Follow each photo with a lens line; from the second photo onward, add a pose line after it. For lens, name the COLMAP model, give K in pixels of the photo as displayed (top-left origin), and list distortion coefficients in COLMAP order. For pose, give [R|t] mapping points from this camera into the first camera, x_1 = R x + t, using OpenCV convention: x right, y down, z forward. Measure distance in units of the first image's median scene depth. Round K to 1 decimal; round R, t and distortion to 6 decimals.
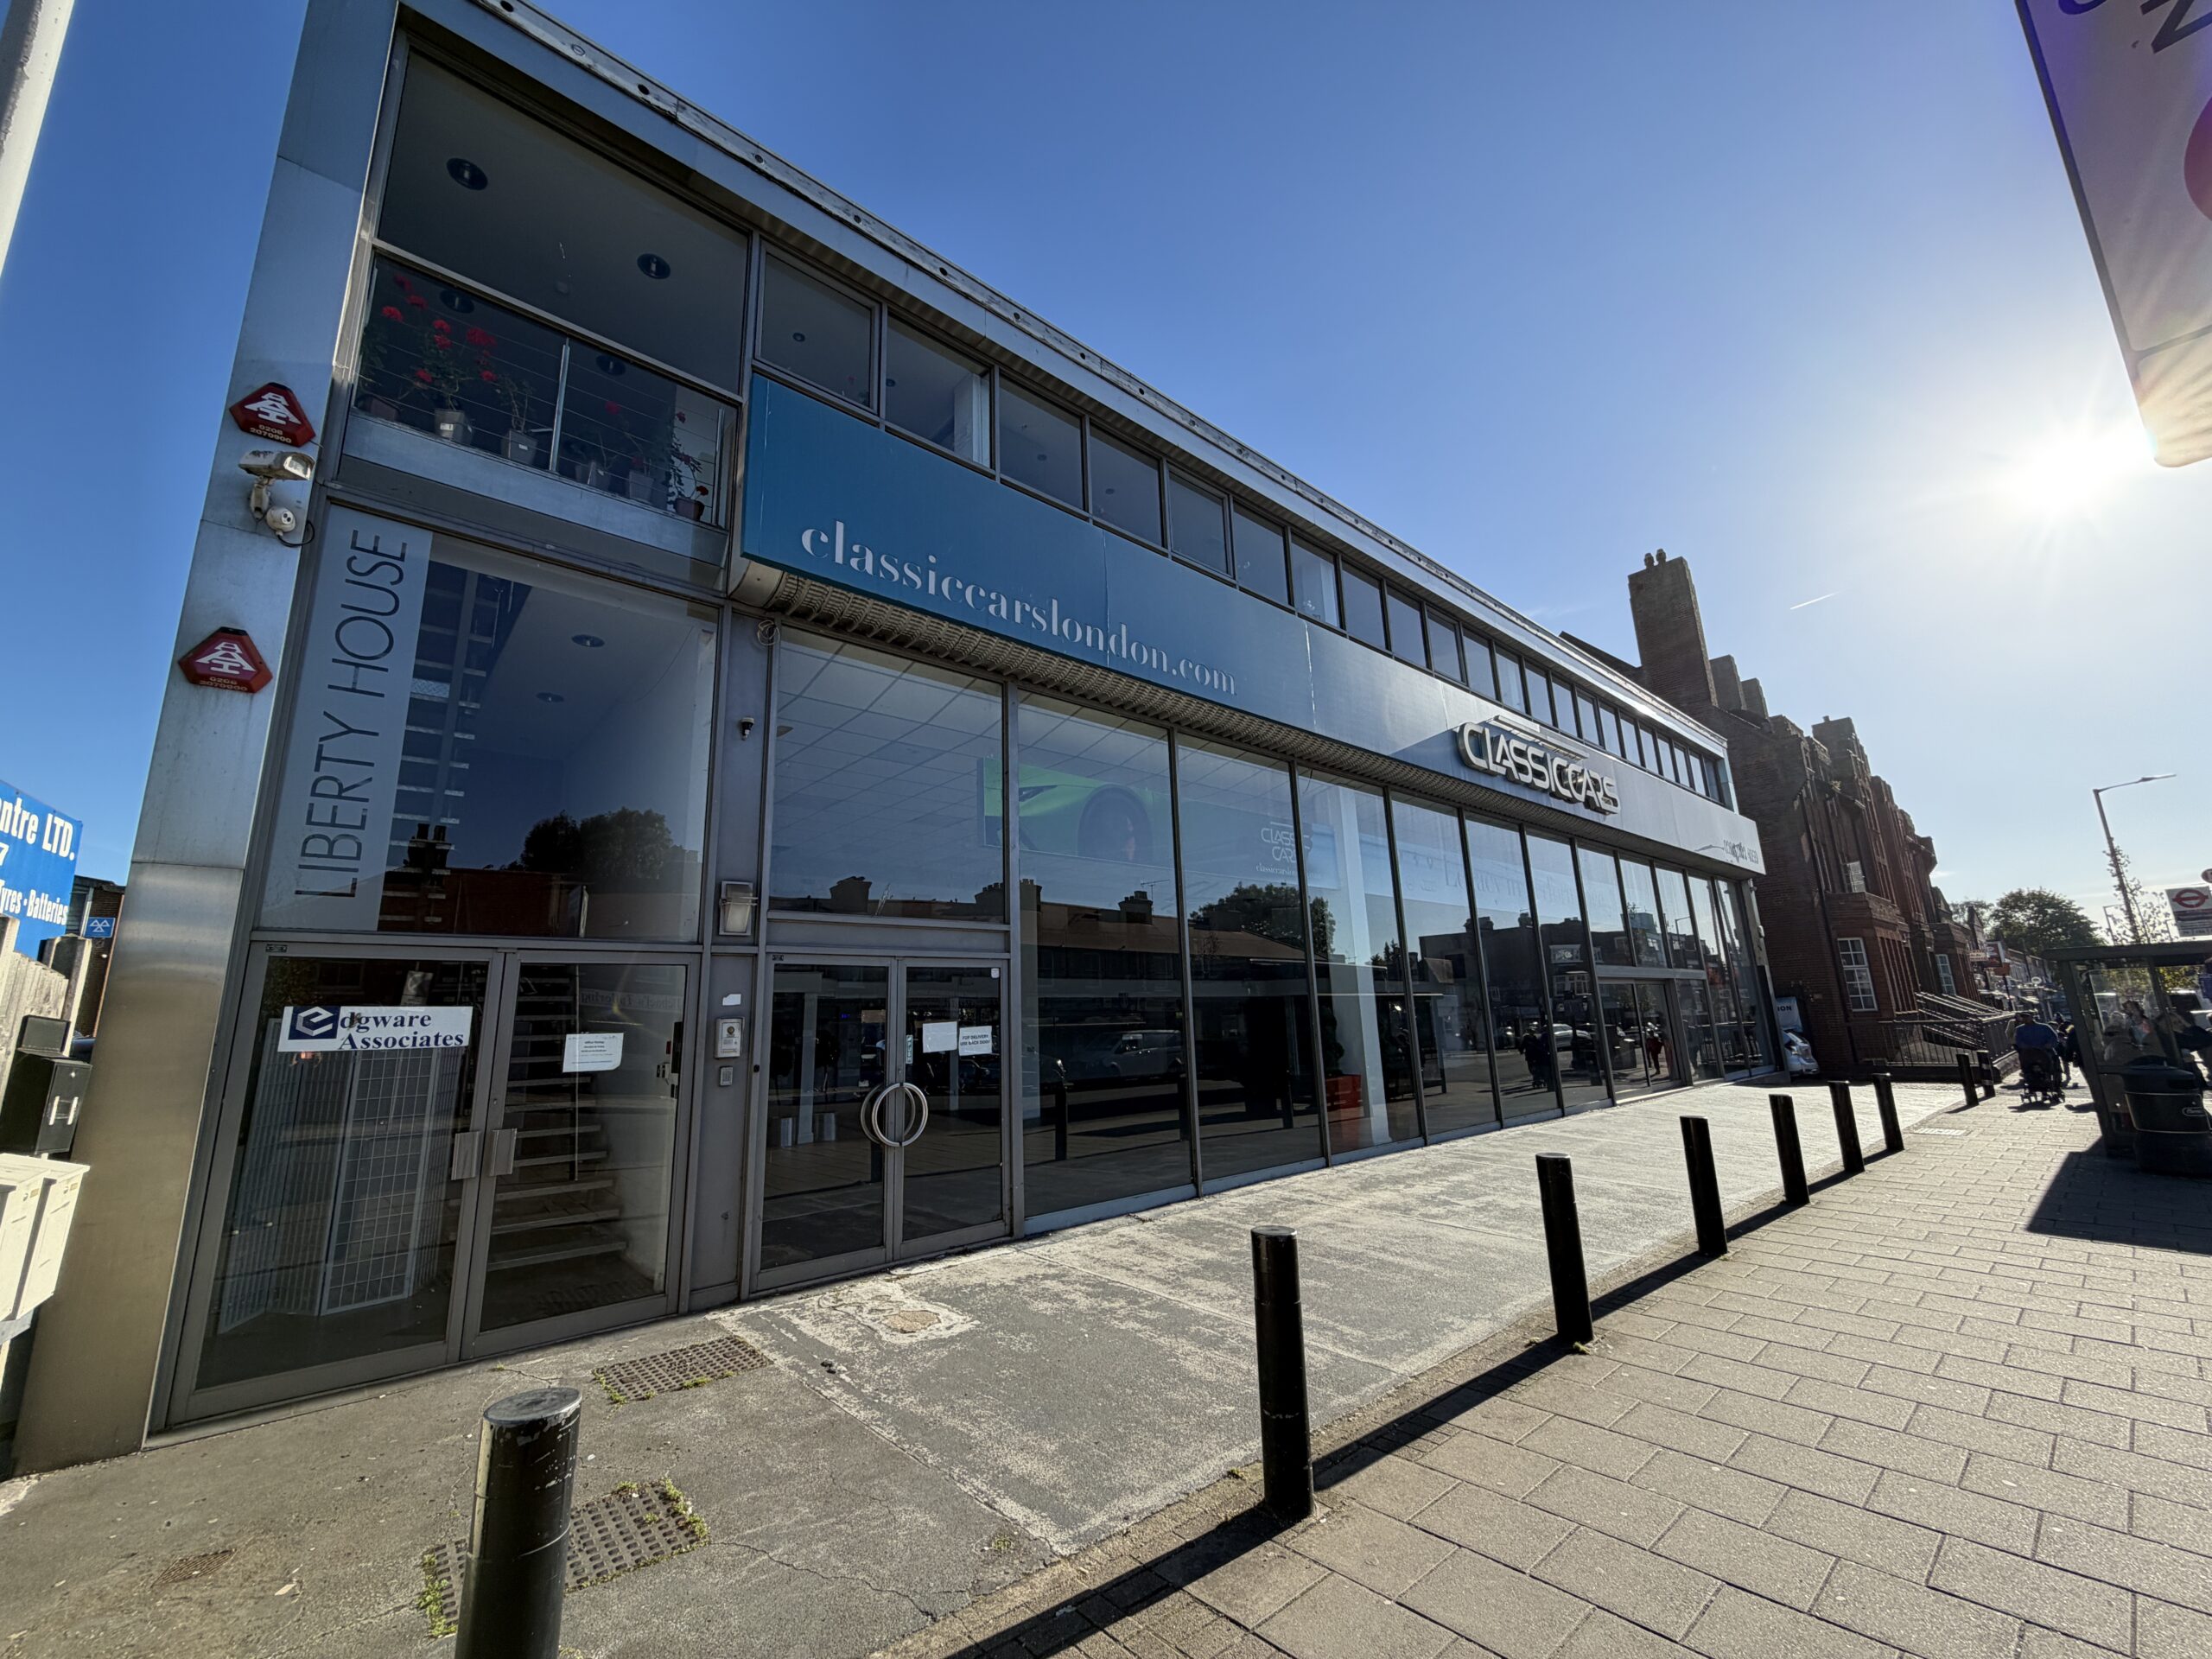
lens RADIAL K [[880.4, 0, 1096.9], [0, 880.4, 830.9], [0, 0, 1]] dist [-0.001660, 0.000410]
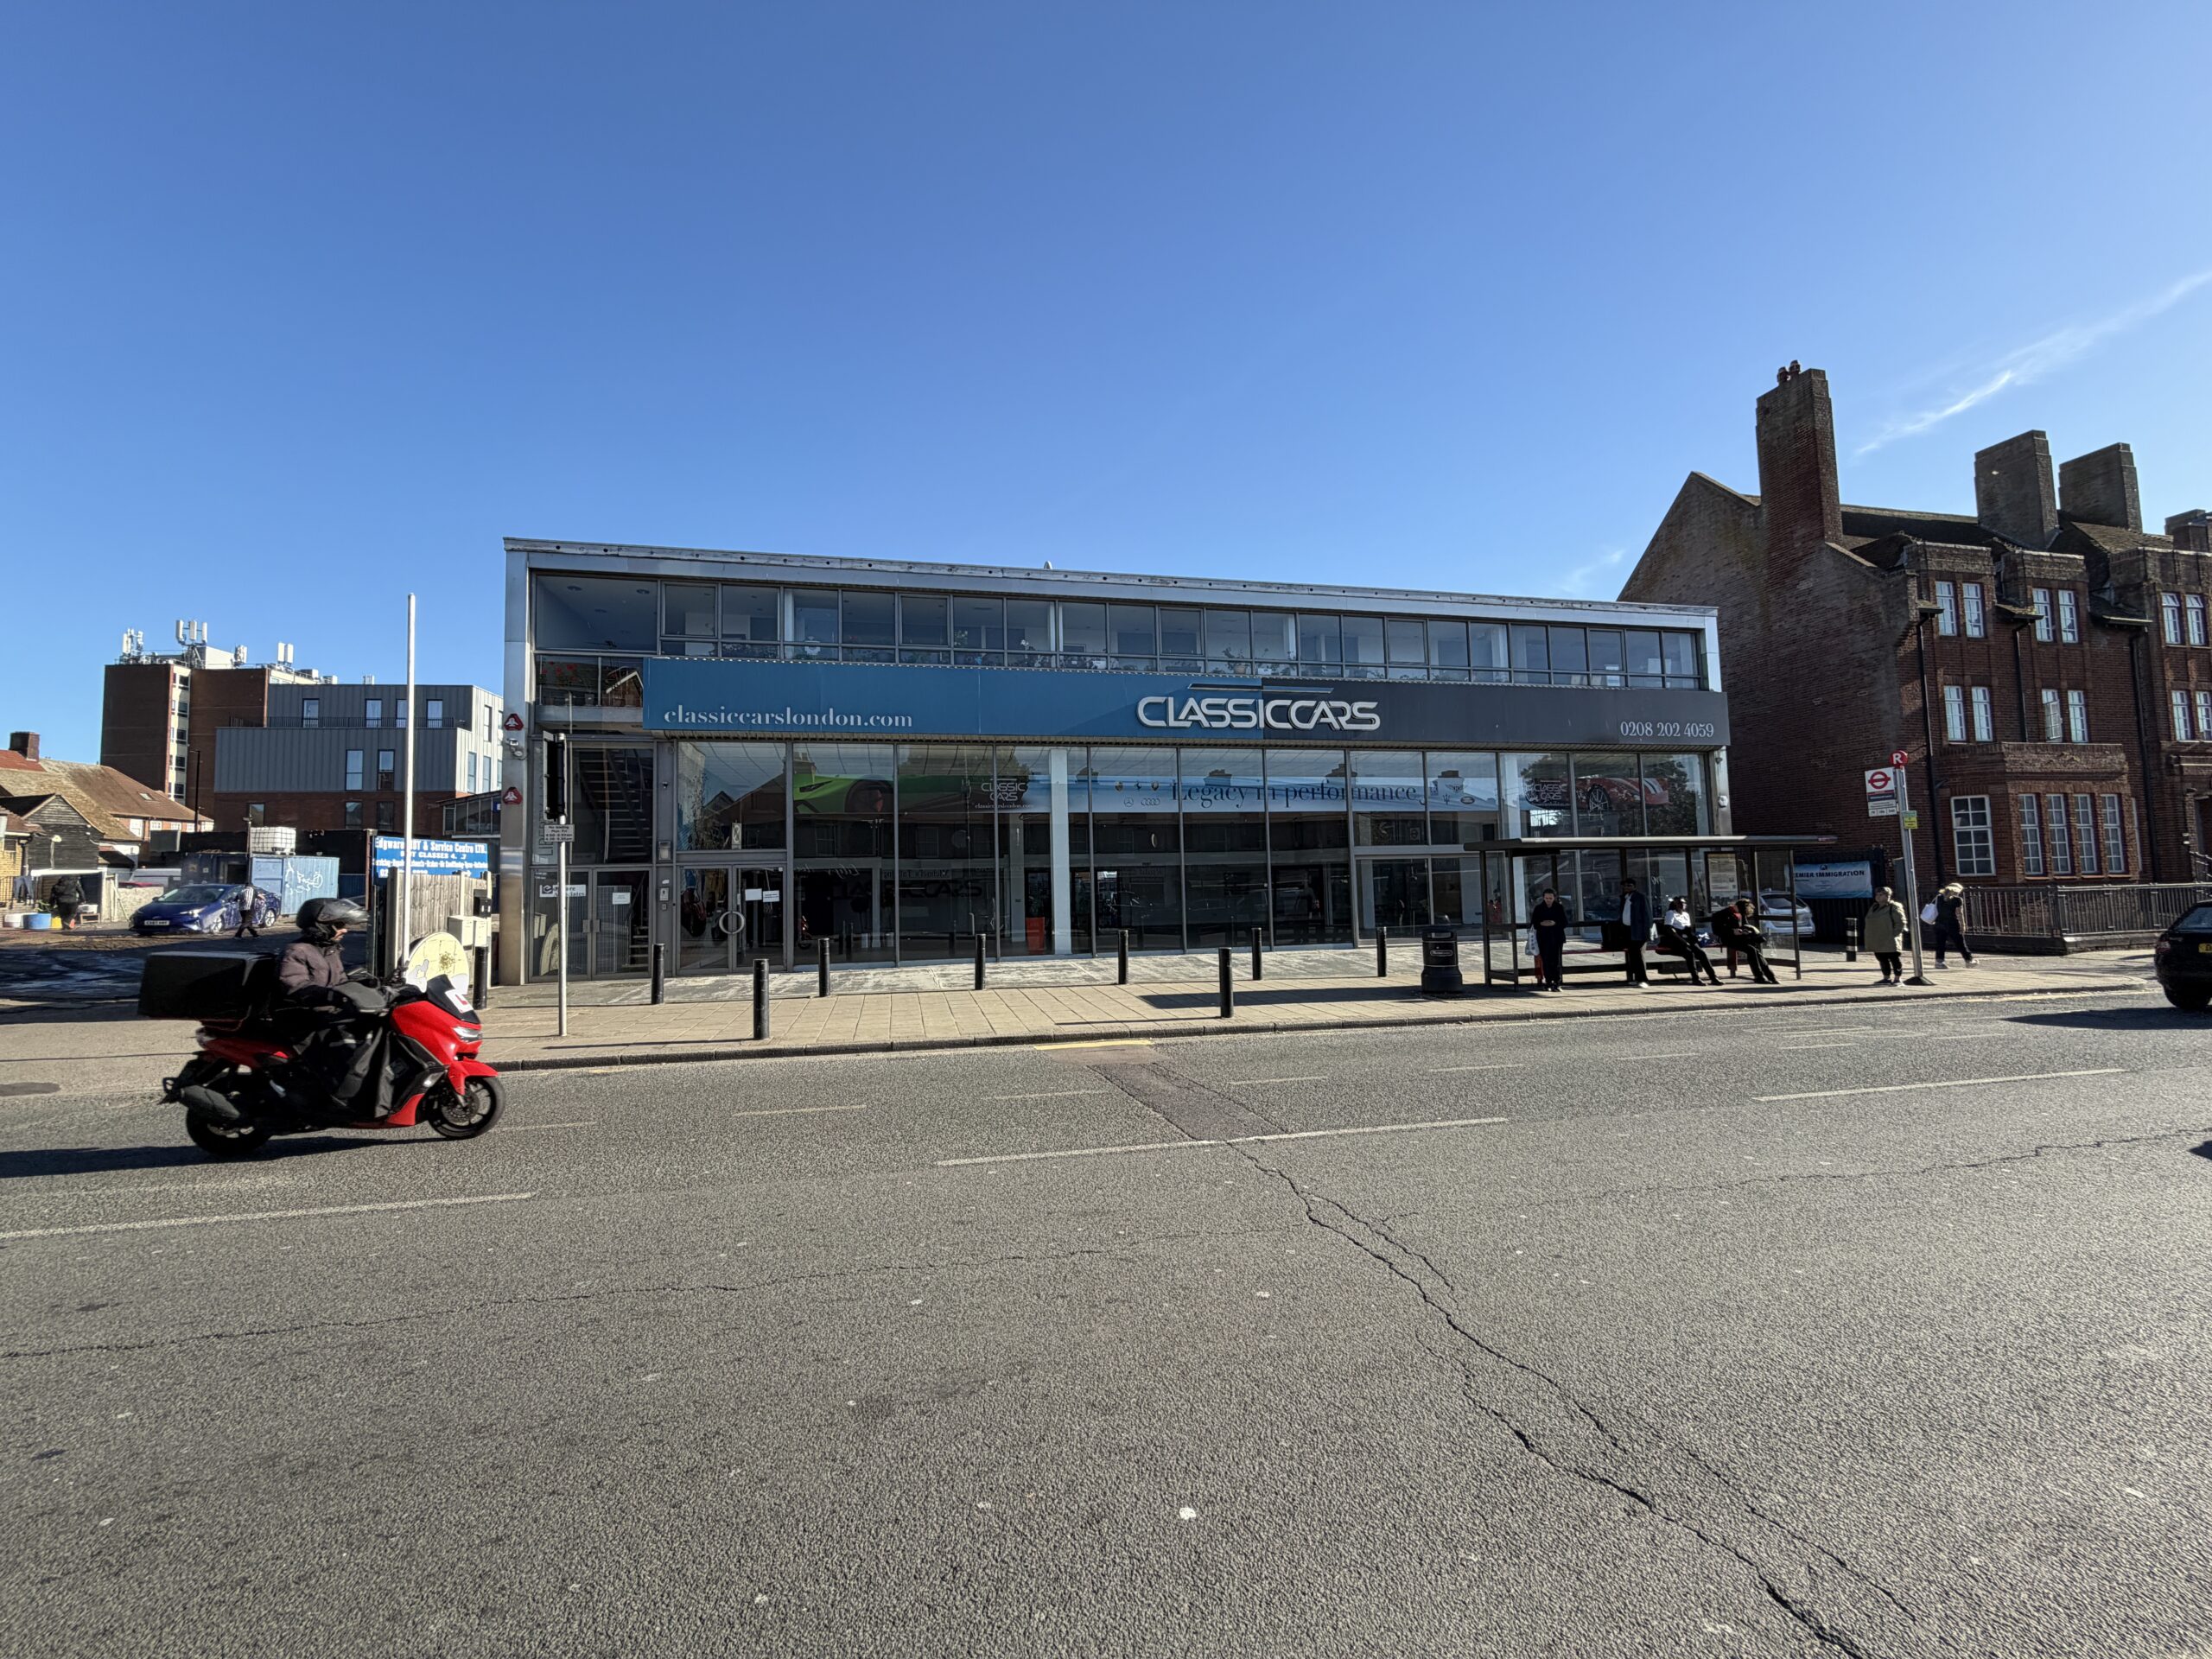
lens RADIAL K [[880.4, 0, 1096.9], [0, 880.4, 830.9], [0, 0, 1]] dist [-0.001660, 0.000410]
pose [[0.883061, -0.021195, -0.468779, 1.631633], [0.097235, 0.985563, 0.138606, -0.177087], [0.459073, -0.167979, 0.872373, -0.638216]]
